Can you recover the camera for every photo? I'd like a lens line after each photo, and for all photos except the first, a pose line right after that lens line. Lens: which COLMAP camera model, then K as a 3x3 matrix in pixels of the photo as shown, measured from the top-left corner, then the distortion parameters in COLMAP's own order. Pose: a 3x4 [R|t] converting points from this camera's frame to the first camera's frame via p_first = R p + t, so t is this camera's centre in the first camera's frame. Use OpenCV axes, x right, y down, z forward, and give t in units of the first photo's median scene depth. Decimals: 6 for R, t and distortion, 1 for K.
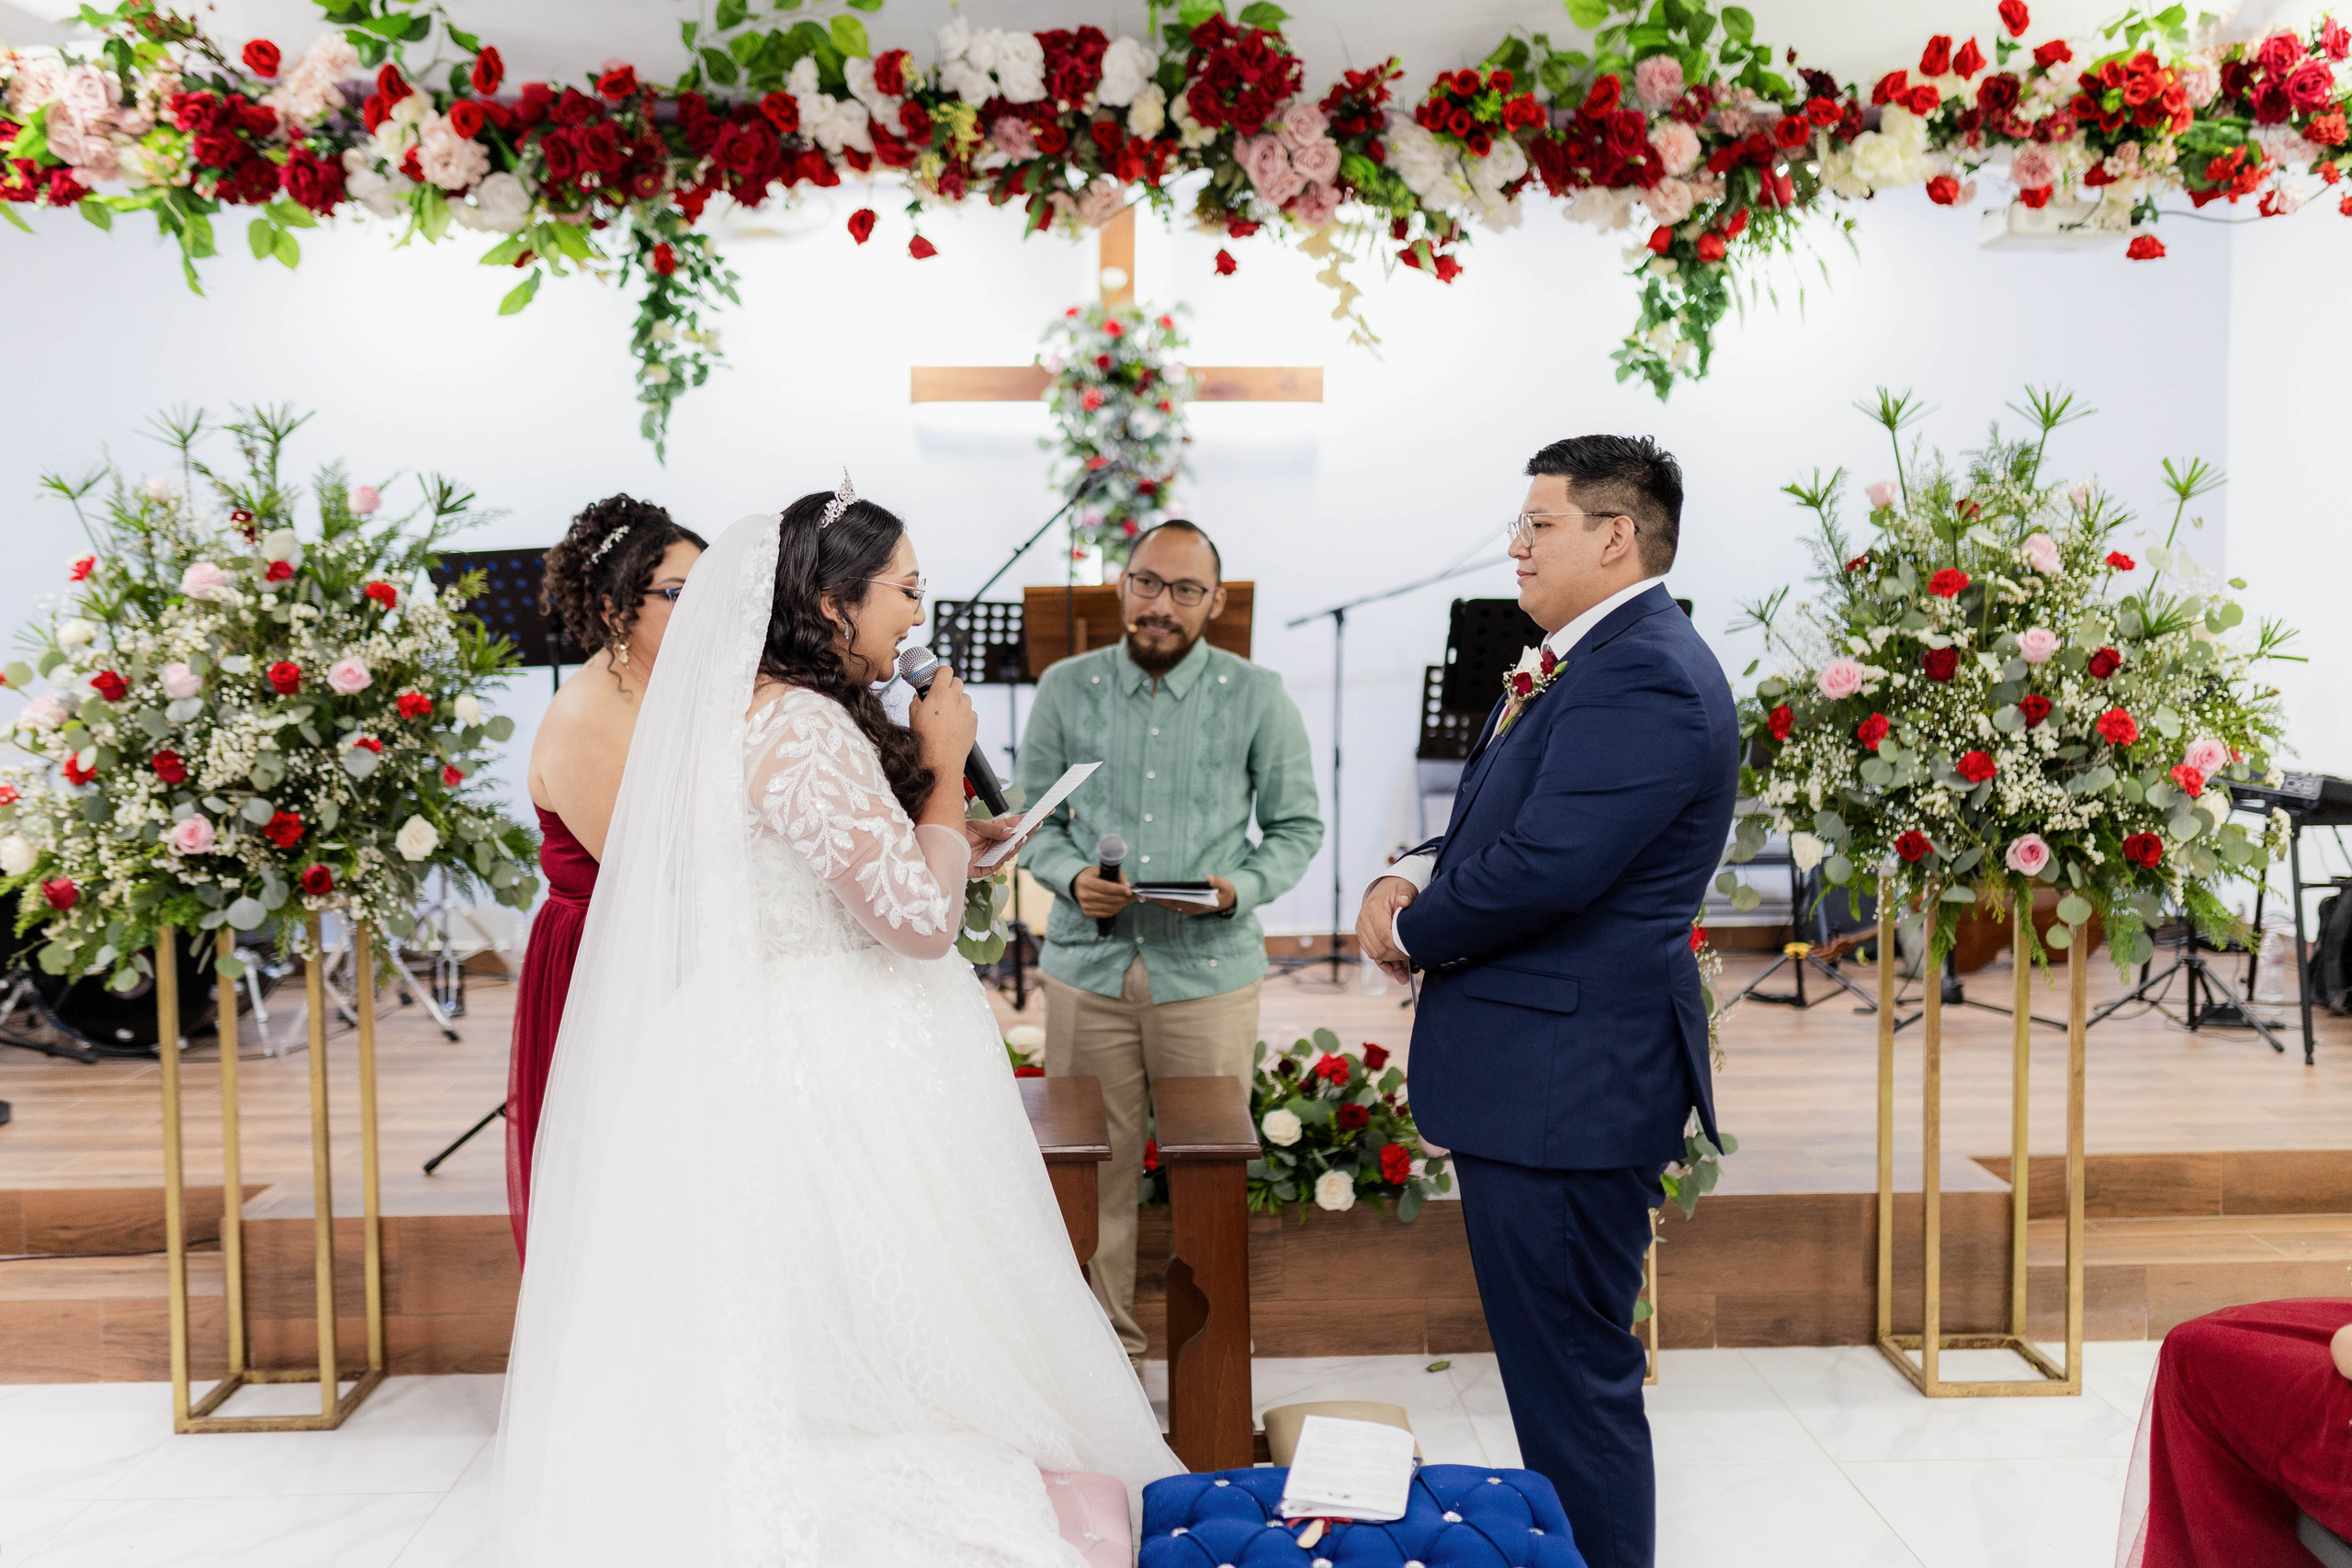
lens RADIAL K [[2400.3, 0, 1176.0], [0, 2400.3, 784.0], [0, 0, 1]] dist [-0.003352, 0.009839]
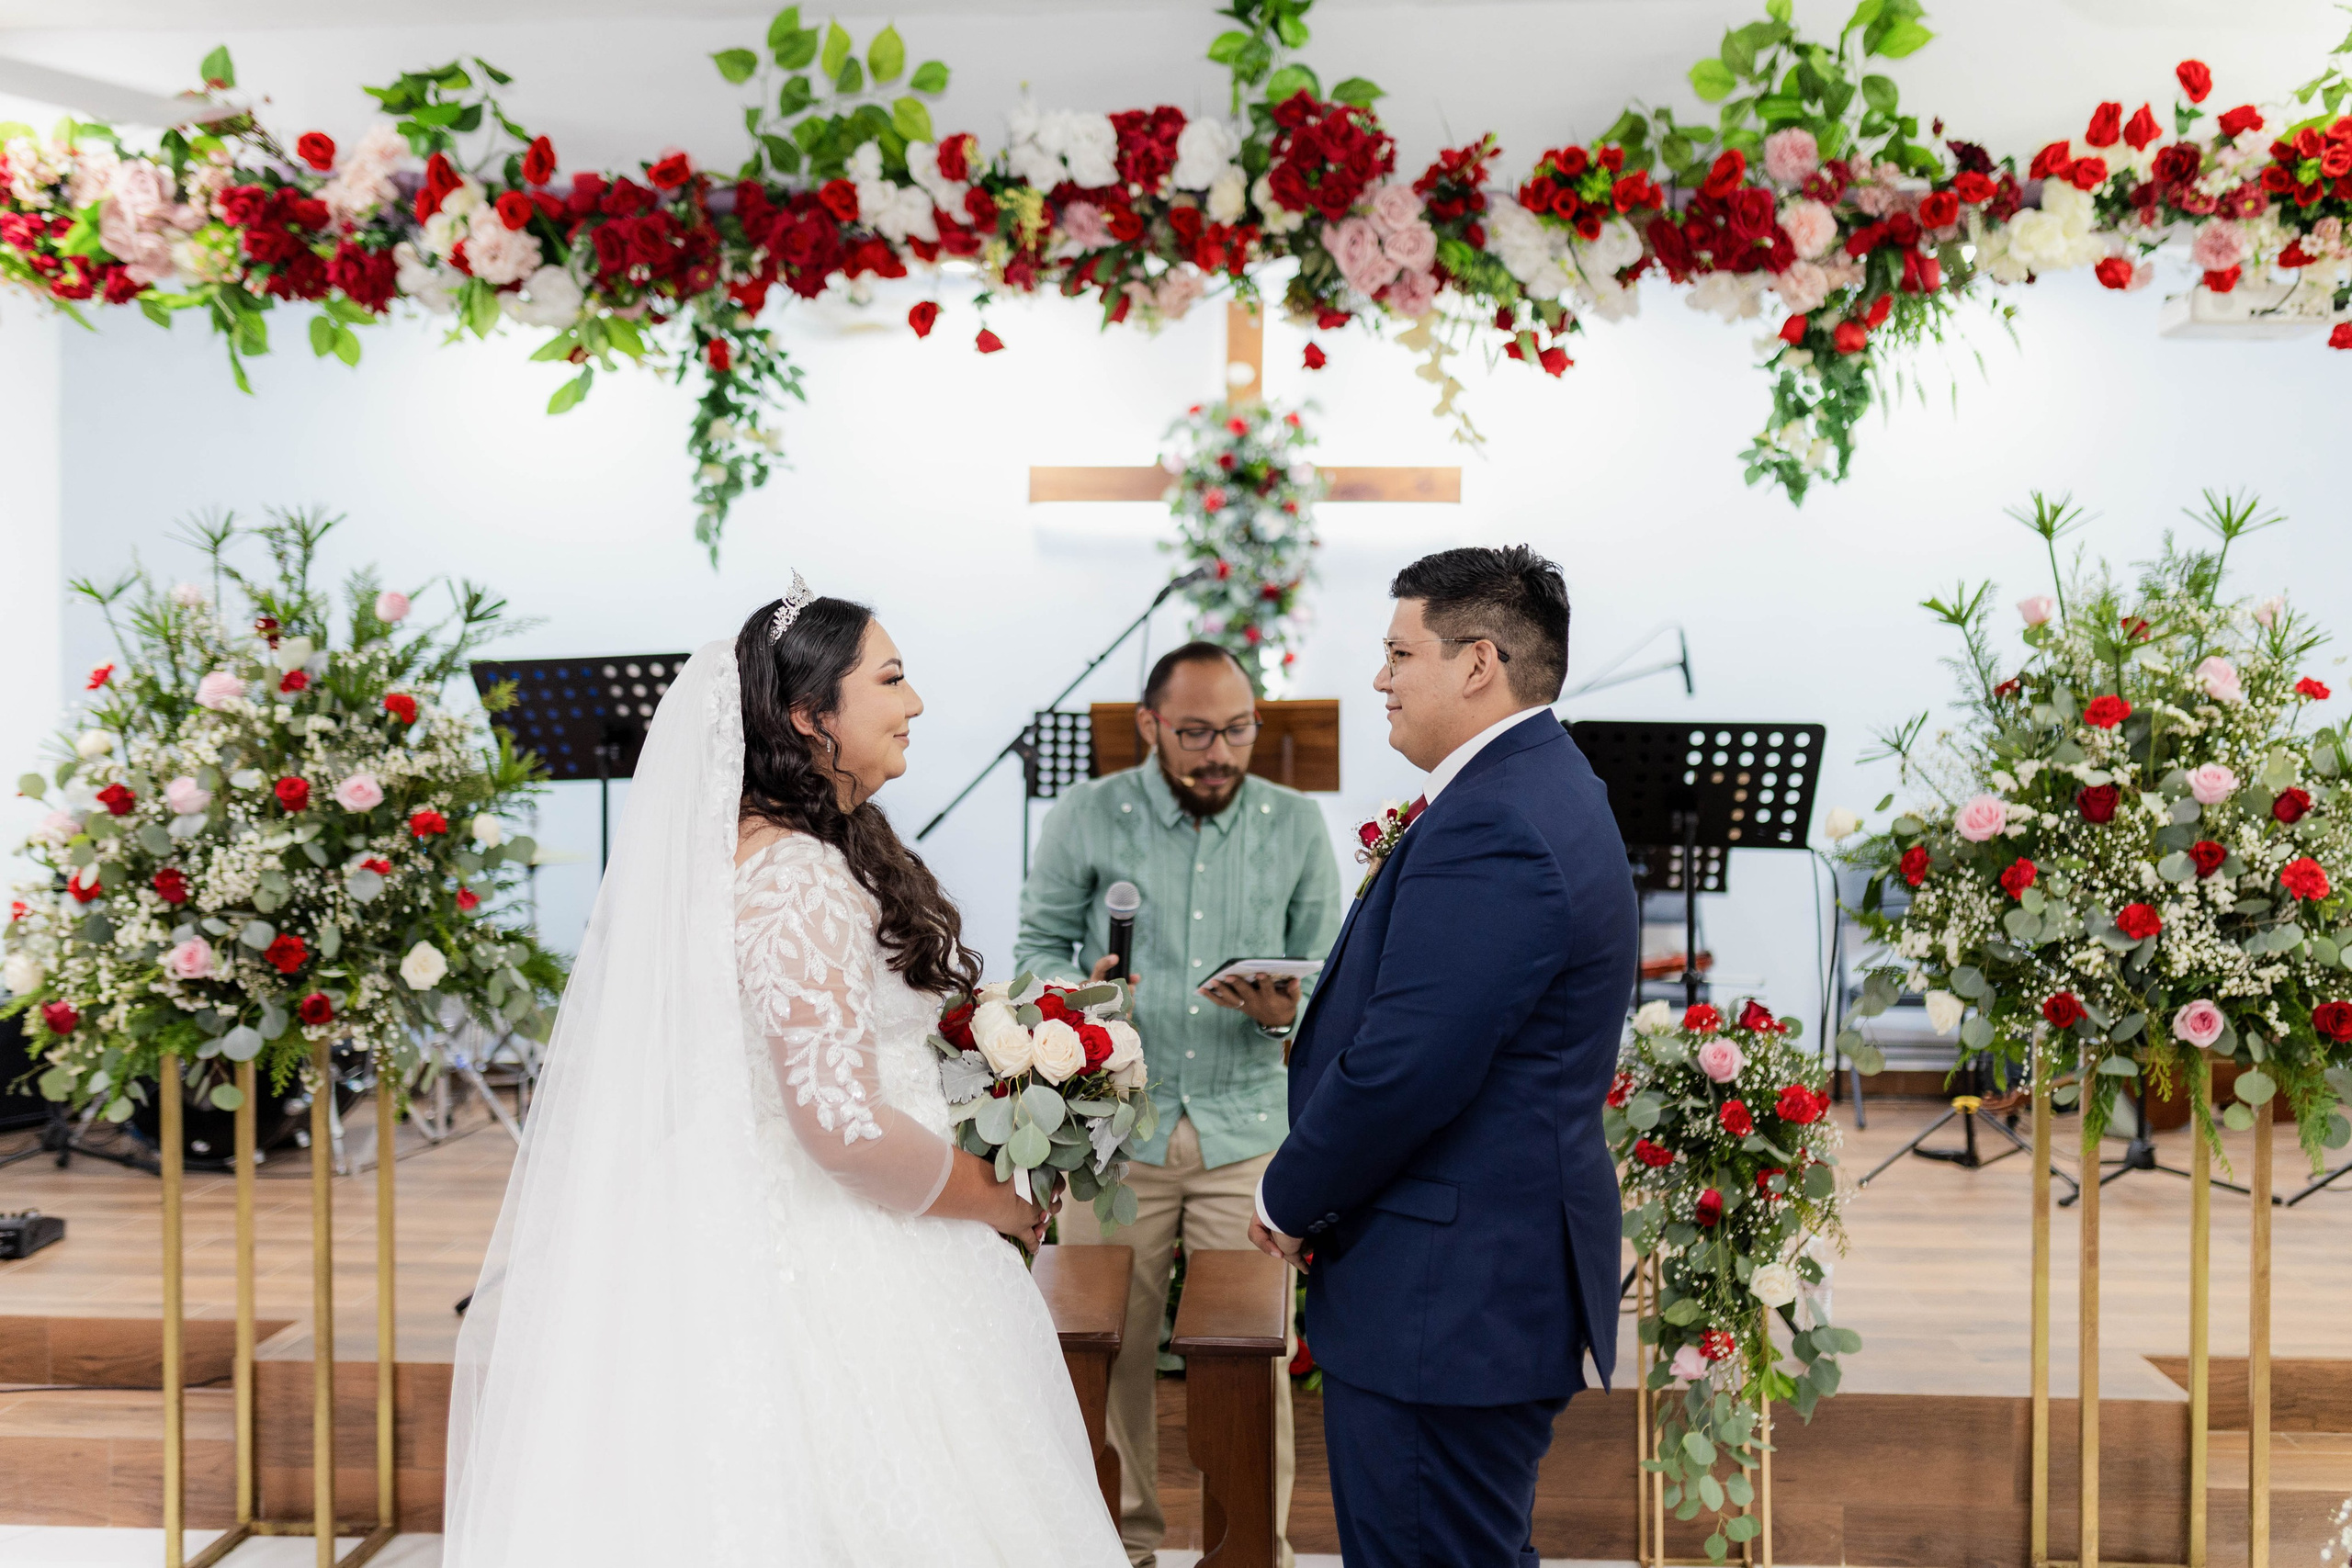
lens RADIAL K [[2417.1, 0, 1144.6], [0, 2417.1, 789.2], [0, 0, 1]] dist [-0.005108, 0.017341]
pose [[0.994995, 0.013532, -0.098999, 0.051825], [-0.017309, 0.999151, -0.037395, -0.014371], [0.098409, 0.038922, 0.994385, 0.073220]]
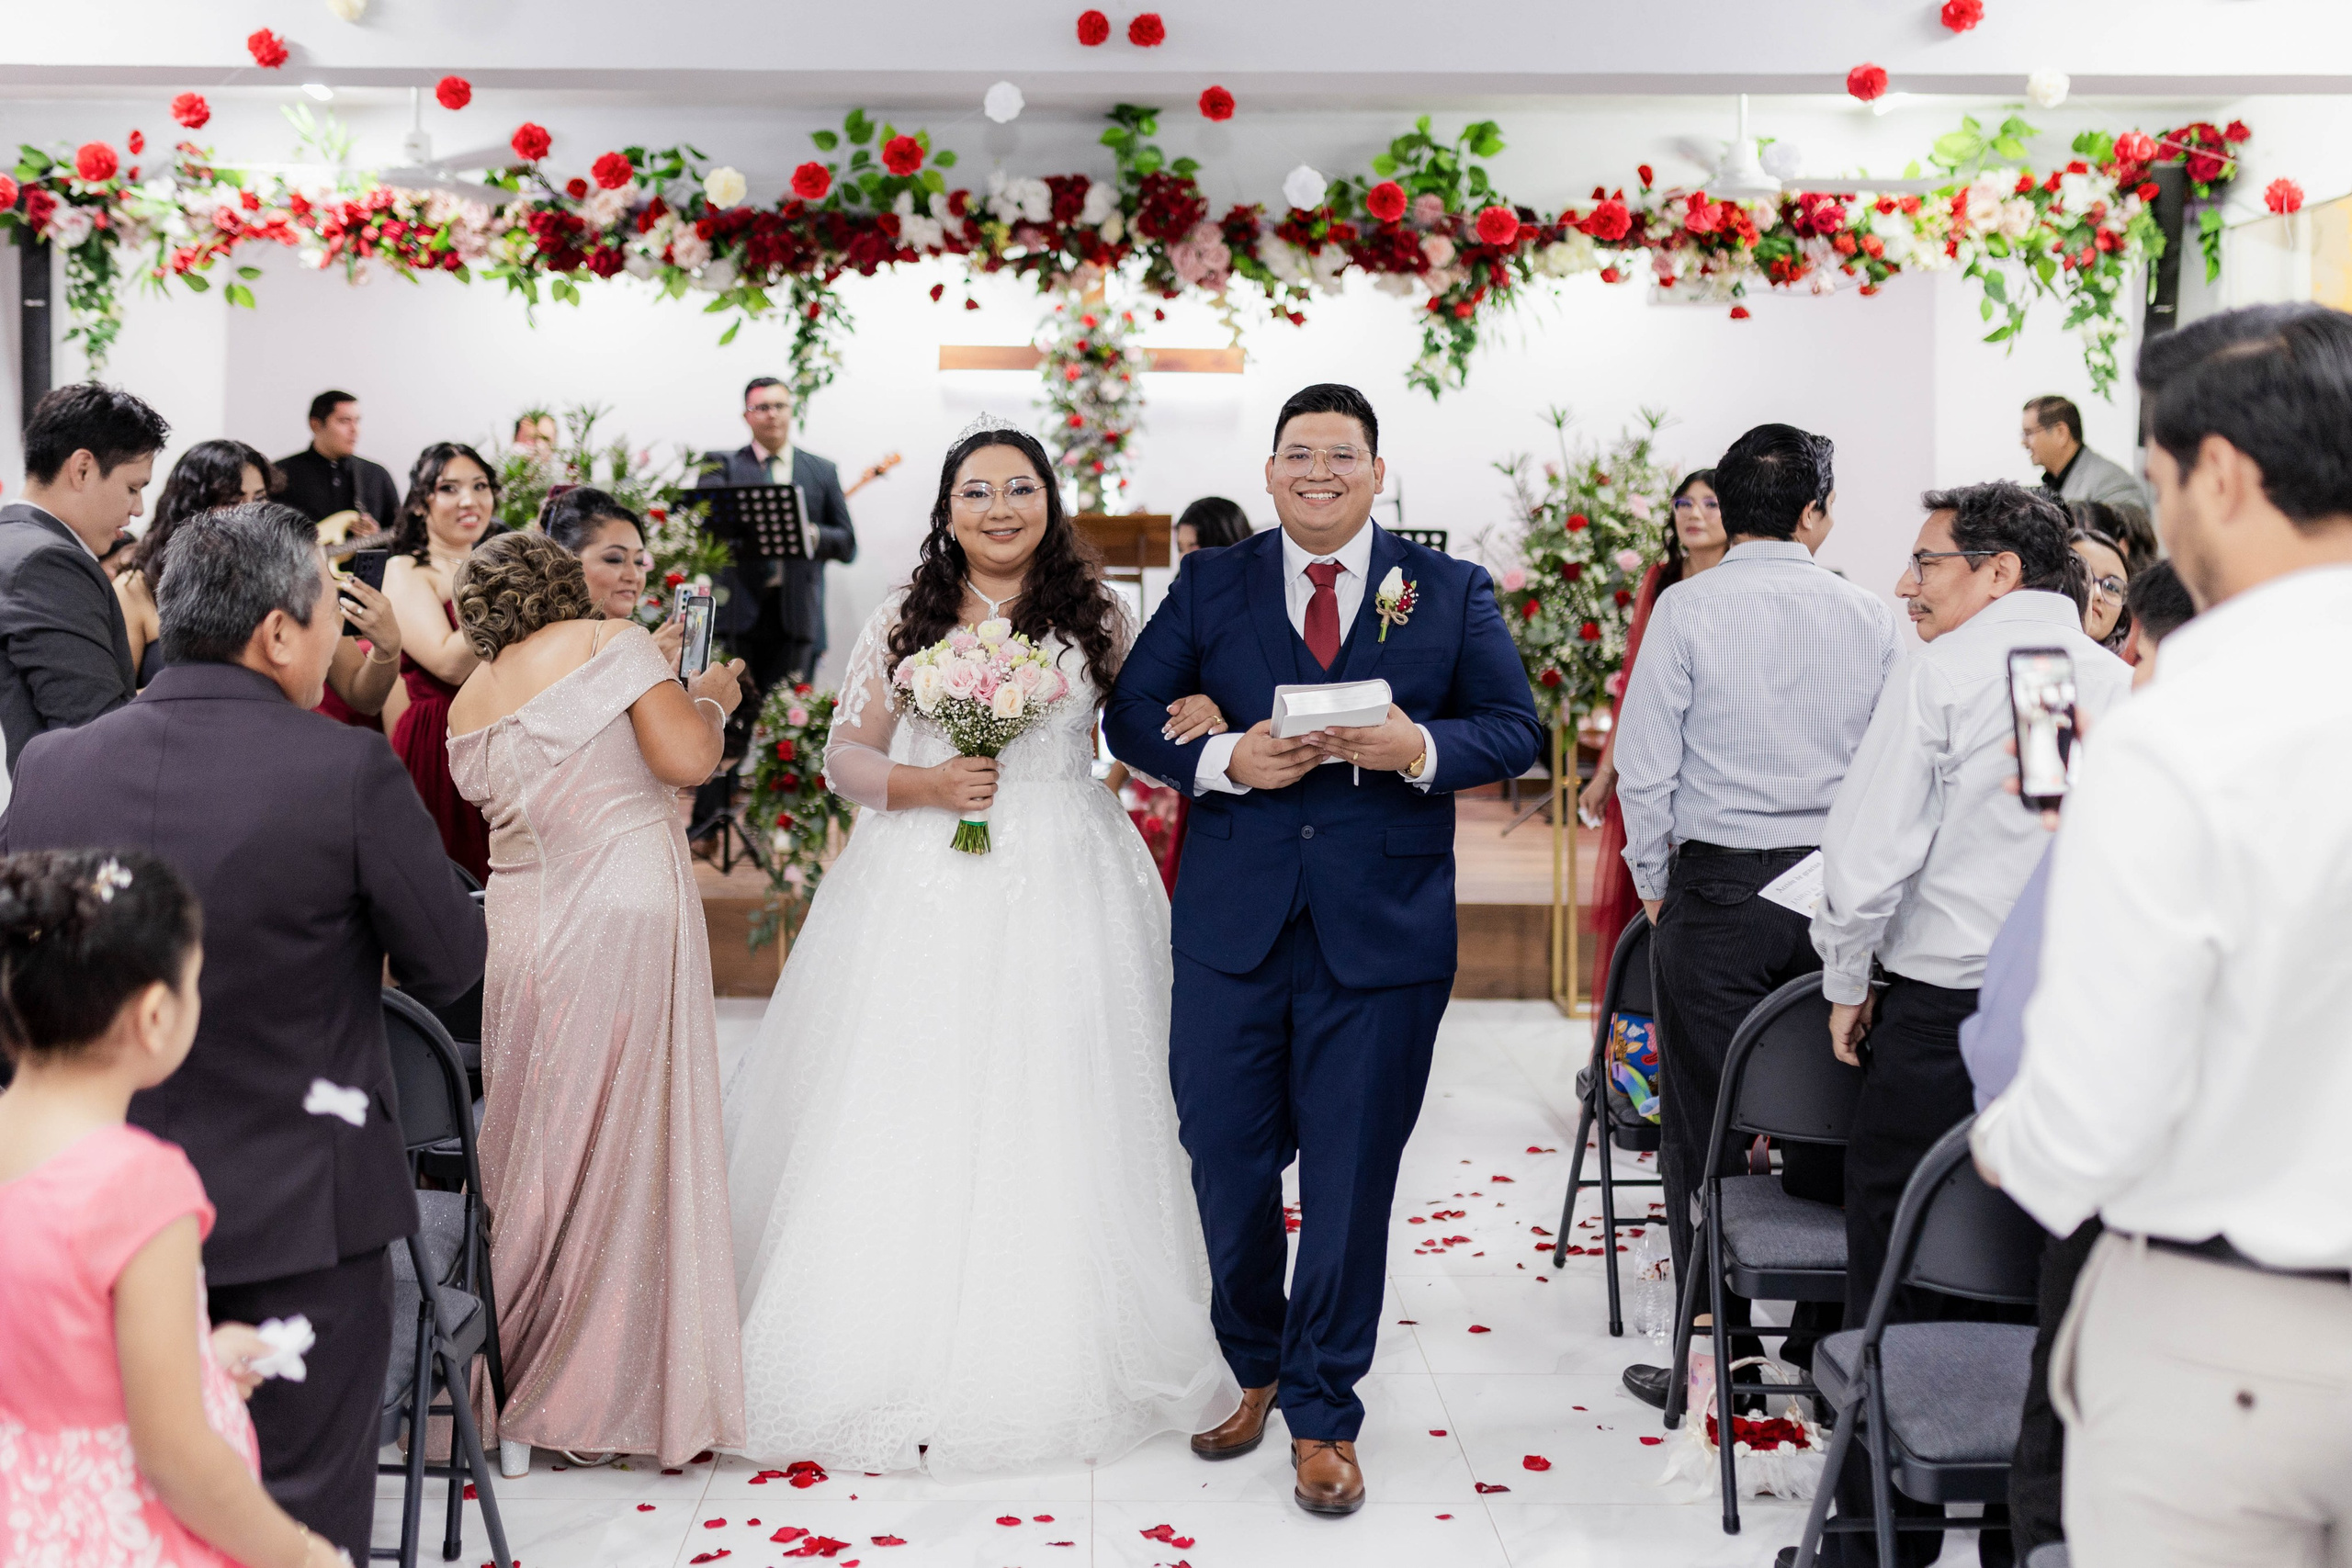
lens RADIAL K [[3813.1, 0, 945.0], [0, 3813.1, 791.6], [0, 0, 1]] dist [-0.003290, -0.015542]
pose [[0.998981, 0.018810, -0.041034, -0.012199], [-0.018719, 0.999821, 0.002606, 0.100739], [0.041075, -0.001835, 0.999154, -1.604841]]
